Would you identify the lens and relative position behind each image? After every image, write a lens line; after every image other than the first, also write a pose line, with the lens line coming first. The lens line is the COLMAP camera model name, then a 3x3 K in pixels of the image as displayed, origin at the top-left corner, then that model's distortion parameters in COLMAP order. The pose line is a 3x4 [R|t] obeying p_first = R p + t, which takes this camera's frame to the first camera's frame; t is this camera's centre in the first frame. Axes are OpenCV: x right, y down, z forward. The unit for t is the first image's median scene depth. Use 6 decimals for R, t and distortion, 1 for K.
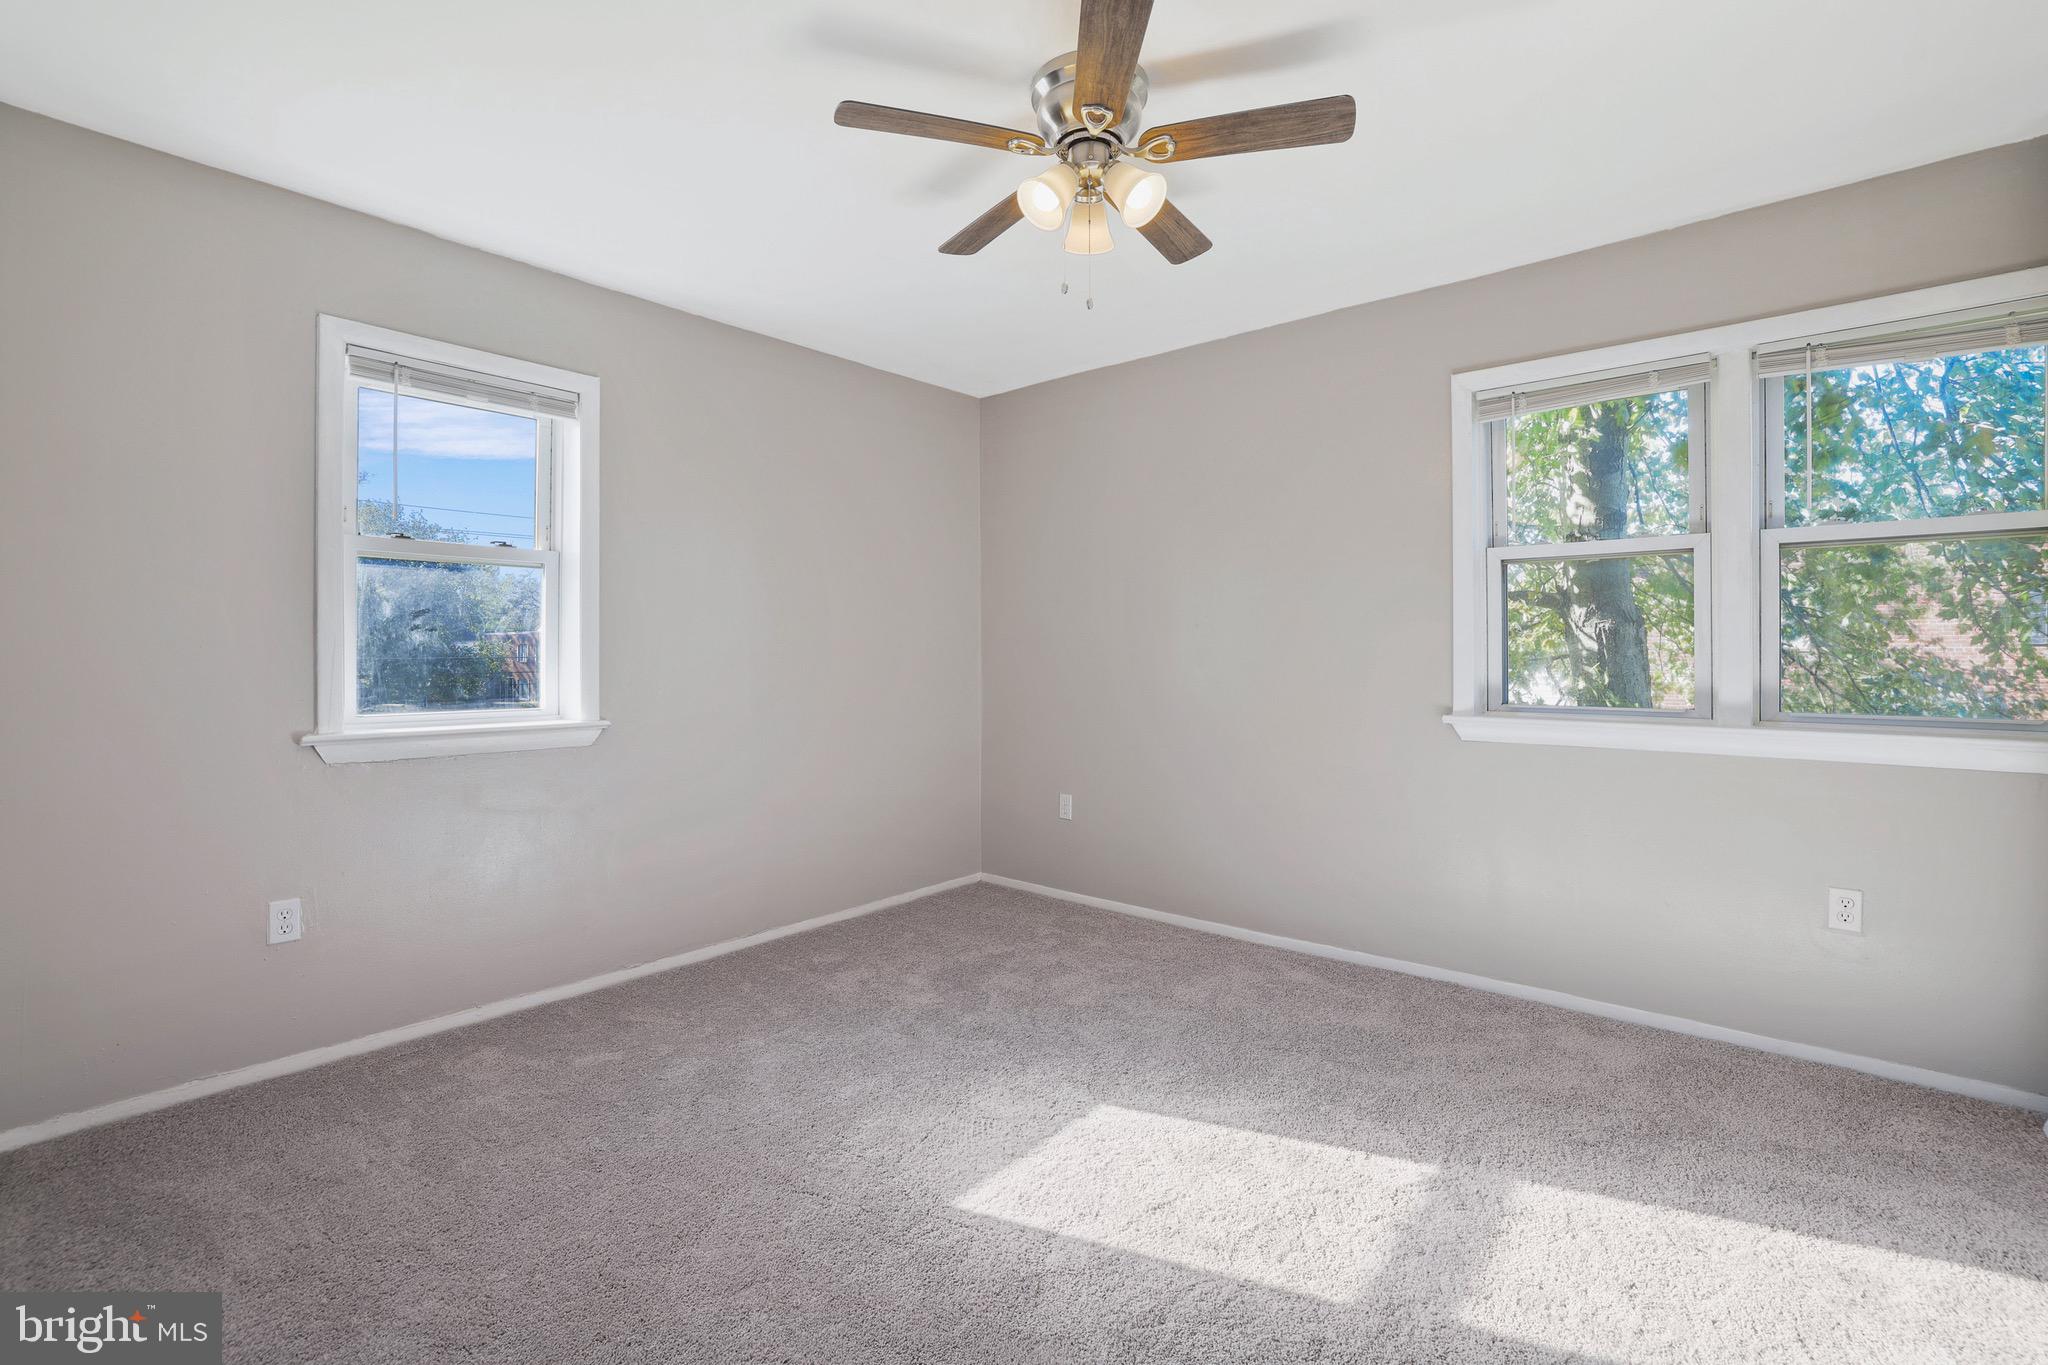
lens RADIAL K [[917.4, 0, 1017.0], [0, 917.4, 657.7], [0, 0, 1]] dist [0.000401, 0.000115]
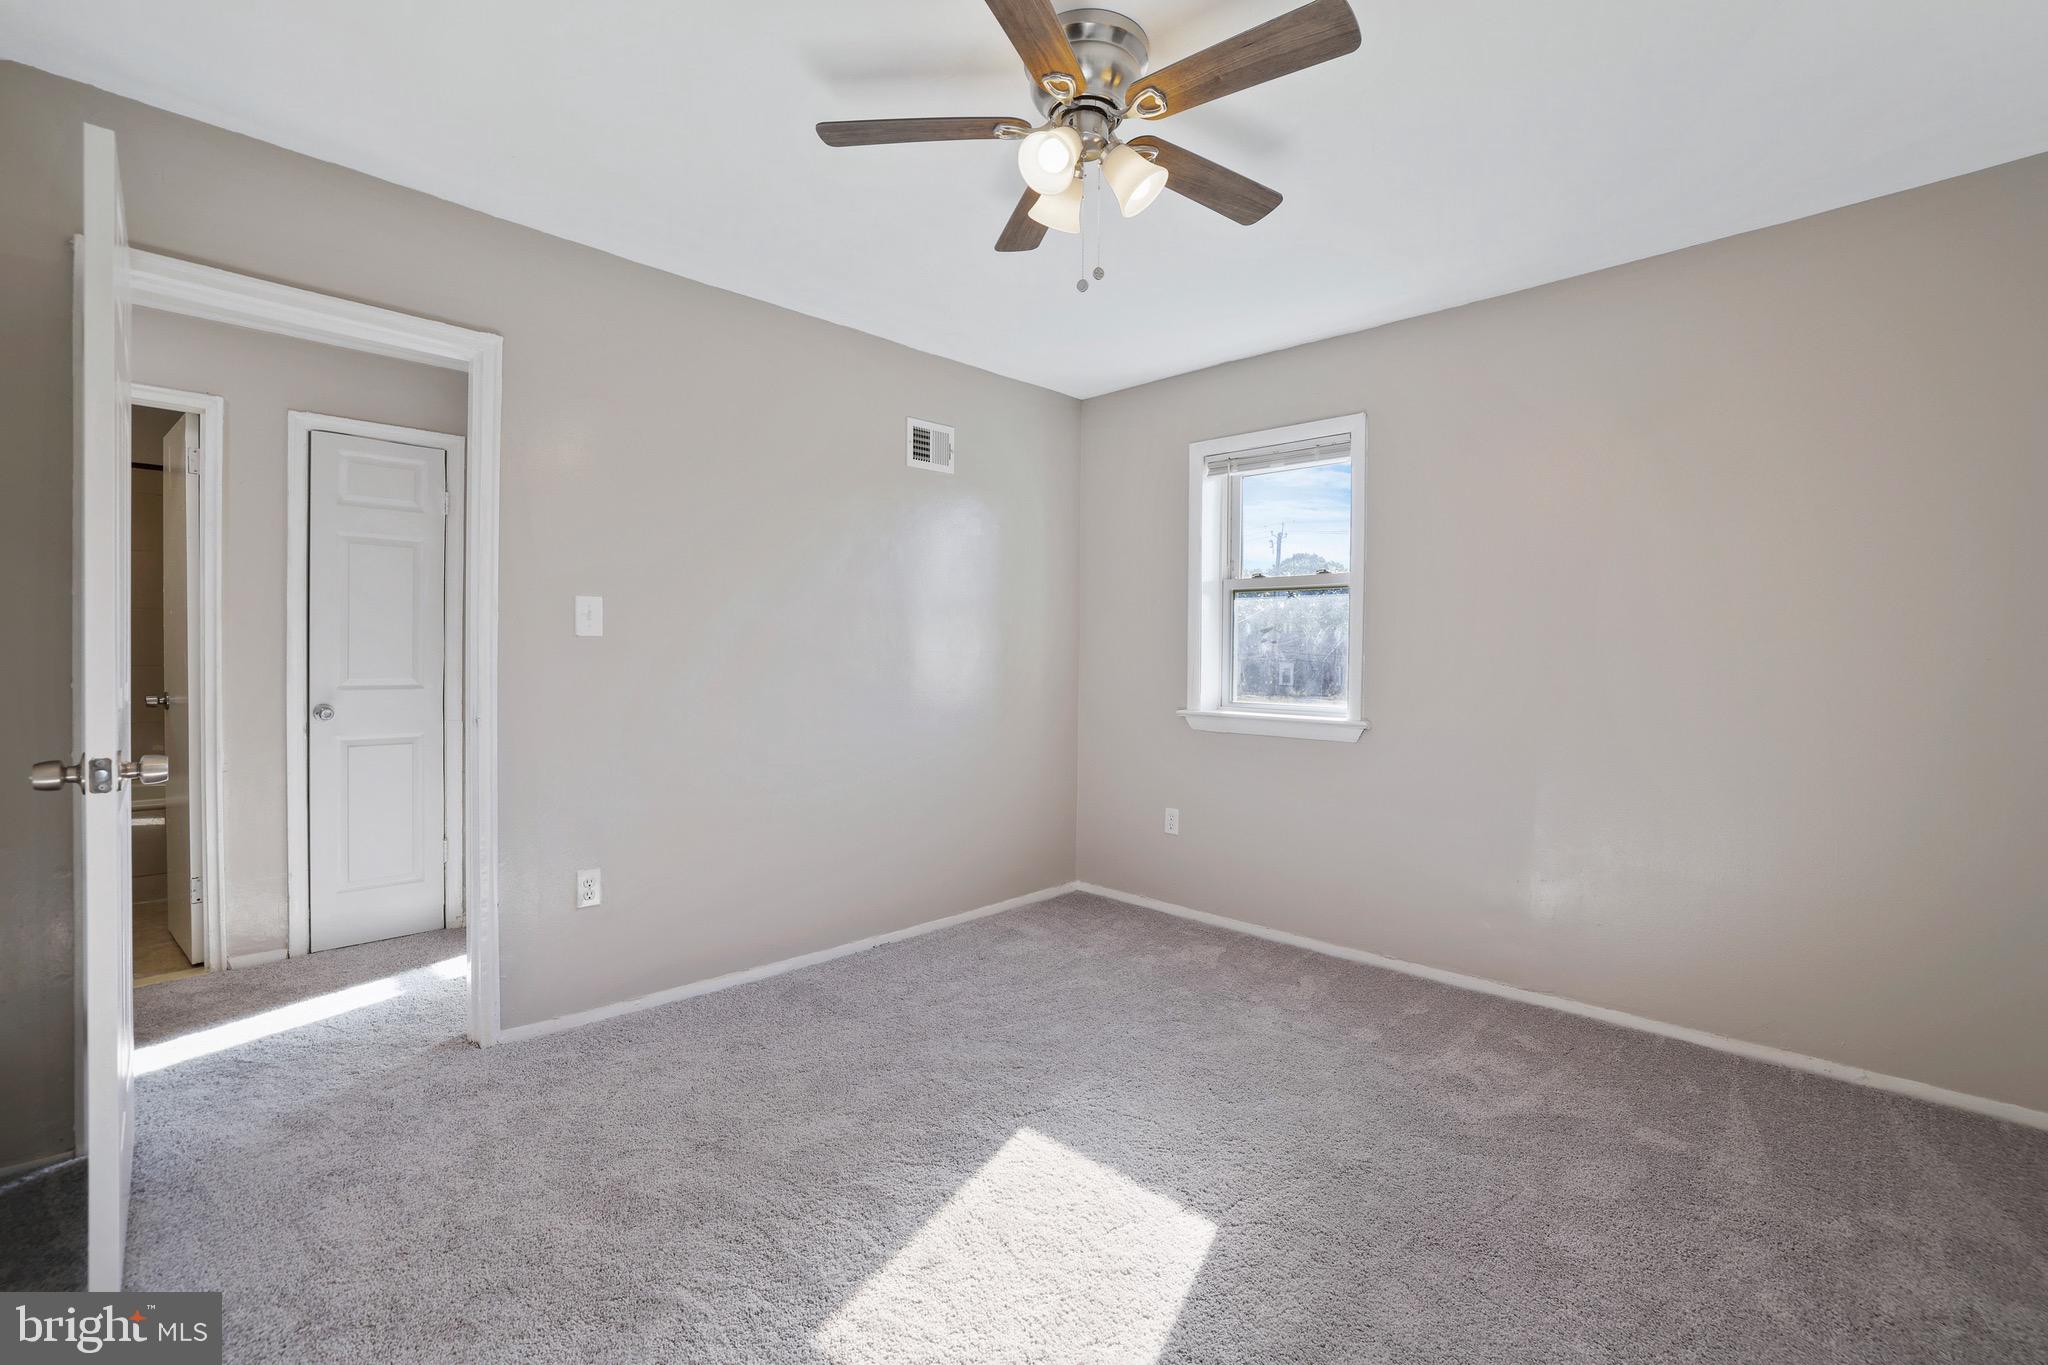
lens RADIAL K [[894.6, 0, 1028.7], [0, 894.6, 670.5], [0, 0, 1]] dist [-0.000510, -0.000047]
pose [[-0.037924, 0.016638, -0.999142, 0.778587], [-0.016852, 0.999709, 0.017287, -0.006517], [0.999138, 0.017494, -0.037633, 0.771851]]
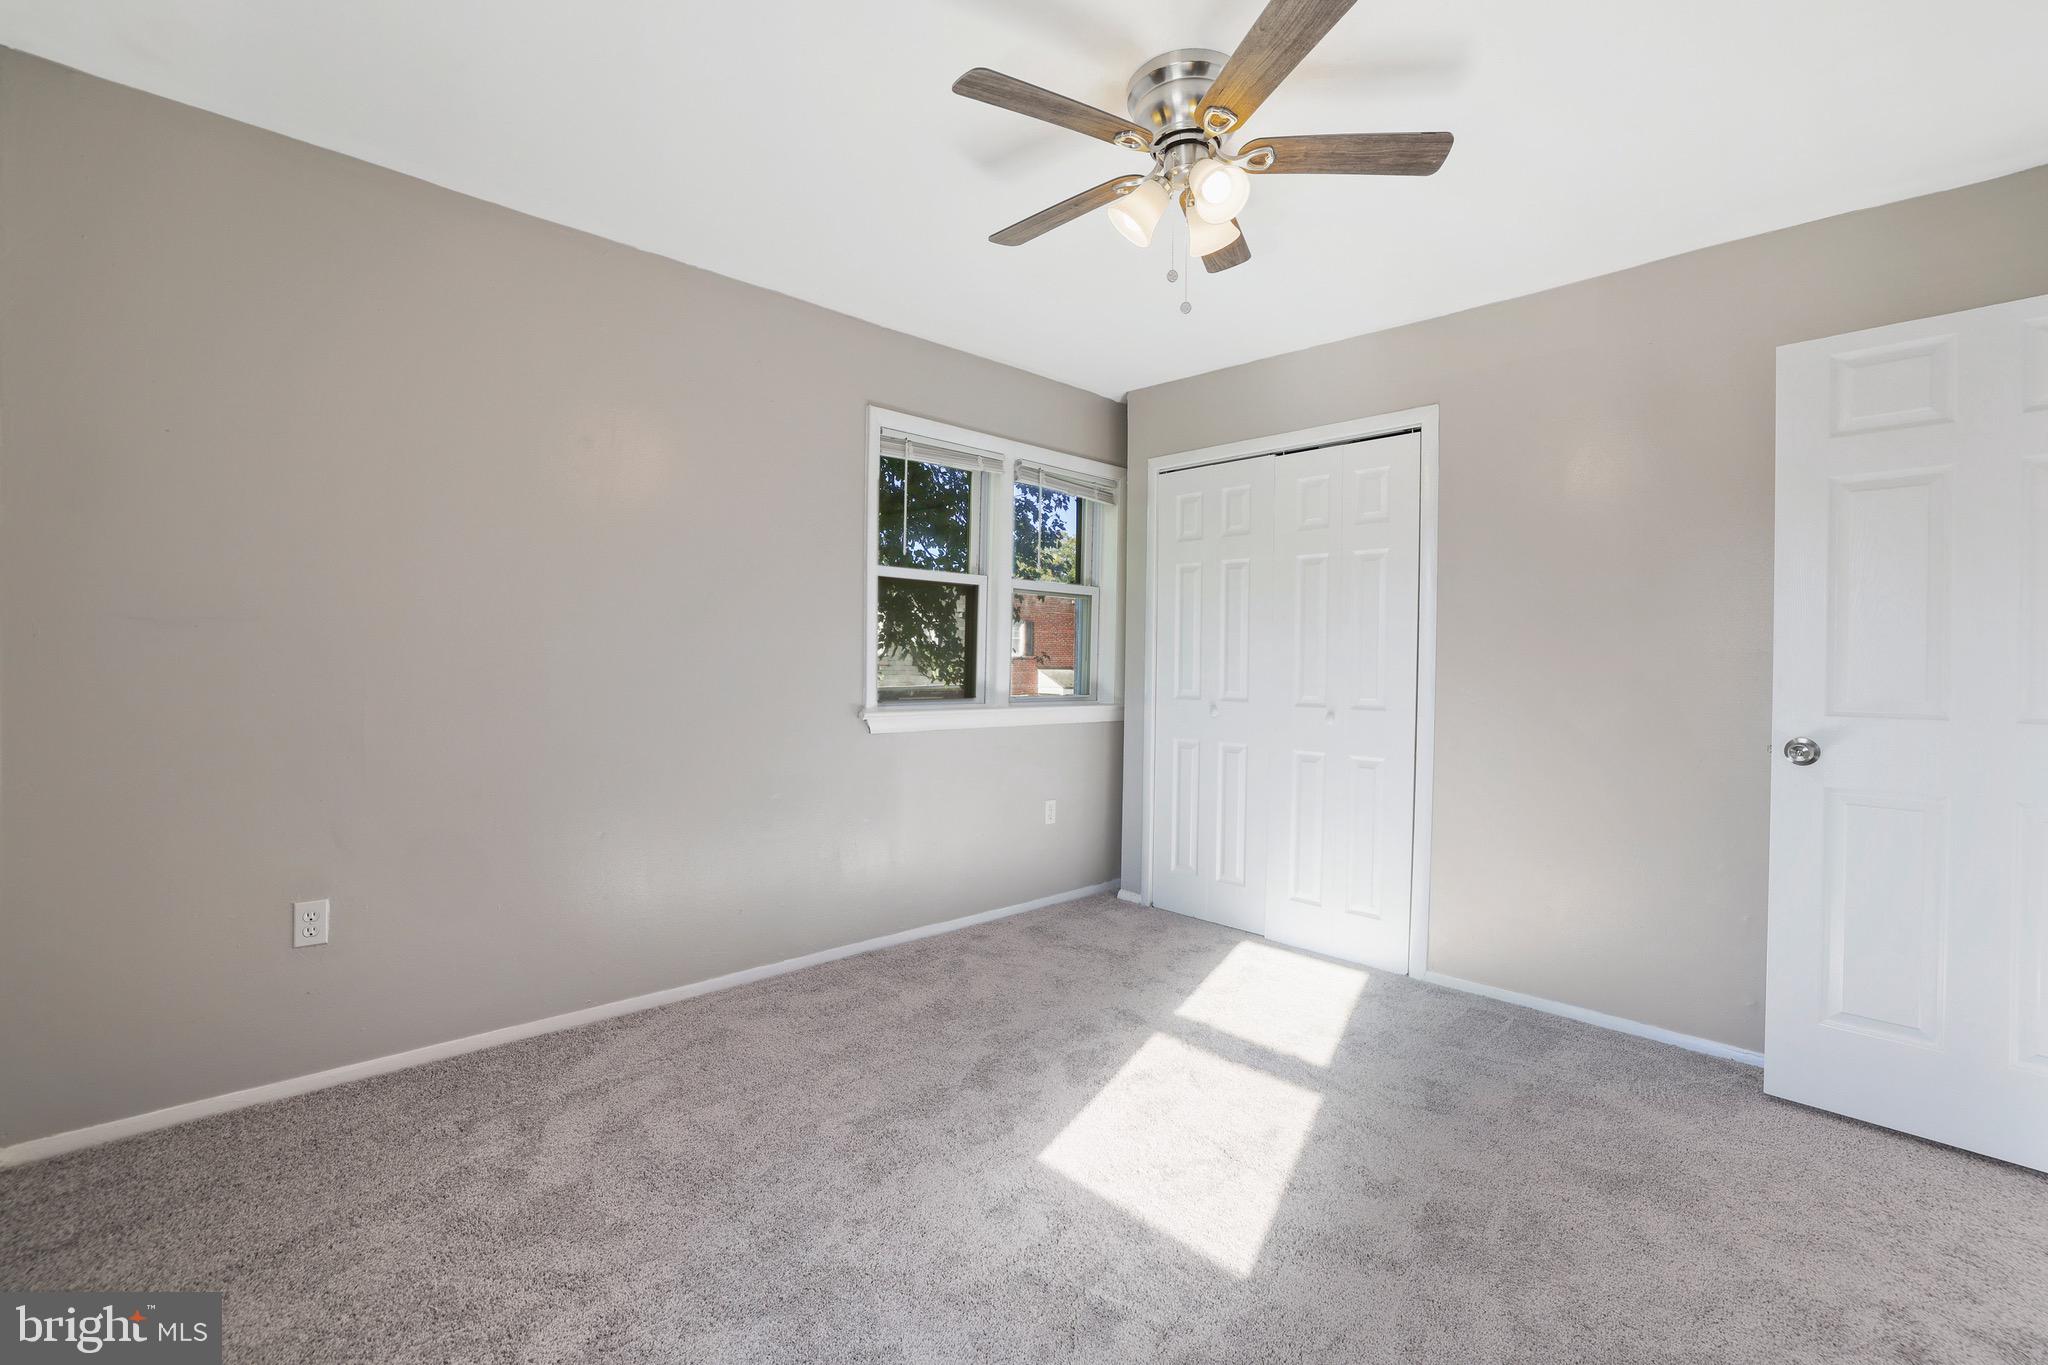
lens RADIAL K [[917.4, 0, 1017.0], [0, 917.4, 657.7], [0, 0, 1]] dist [0.000401, 0.000115]
pose [[0.092357, 0.005724, 0.995710, -0.727158], [-0.010958, 0.999929, -0.004732, 0.002026], [-0.995666, -0.010474, 0.092413, 0.848074]]
